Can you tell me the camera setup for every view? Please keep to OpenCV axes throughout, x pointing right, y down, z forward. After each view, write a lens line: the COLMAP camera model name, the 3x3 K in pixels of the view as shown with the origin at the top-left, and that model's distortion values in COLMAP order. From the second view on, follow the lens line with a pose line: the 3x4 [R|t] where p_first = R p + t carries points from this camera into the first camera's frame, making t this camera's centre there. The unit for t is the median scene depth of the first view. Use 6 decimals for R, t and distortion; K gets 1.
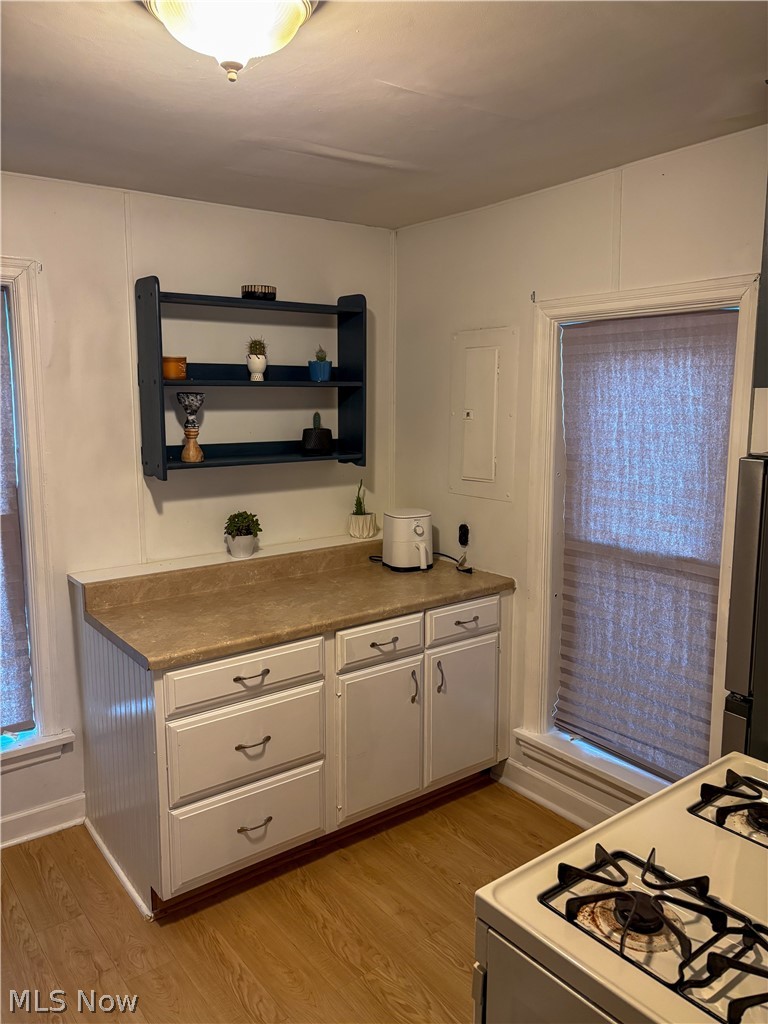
lens RADIAL K [[786.8, 0, 384.0], [0, 786.8, 512.0], [0, 0, 1]] dist [0.074359, -0.003374]
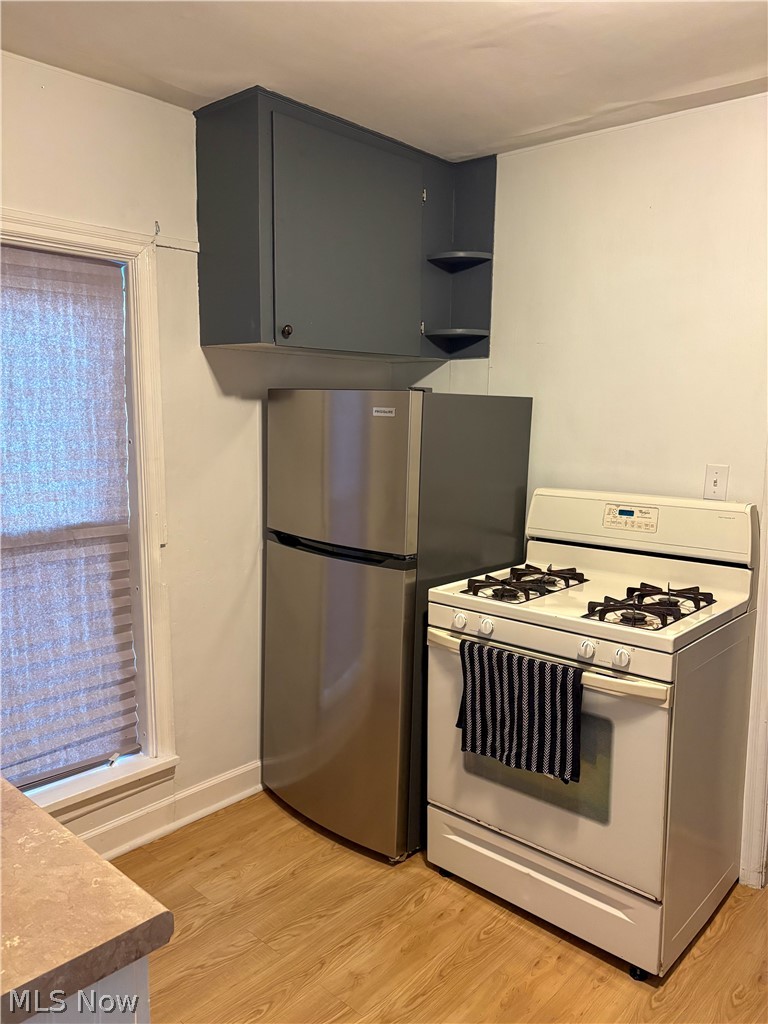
lens RADIAL K [[786.8, 0, 384.0], [0, 786.8, 512.0], [0, 0, 1]] dist [0.074359, -0.003374]
pose [[-0.149097, -0.130863, 0.980125, -0.587158], [0.150482, 0.976656, 0.153291, -0.045400], [-0.977305, 0.170346, -0.125924, 0.772816]]
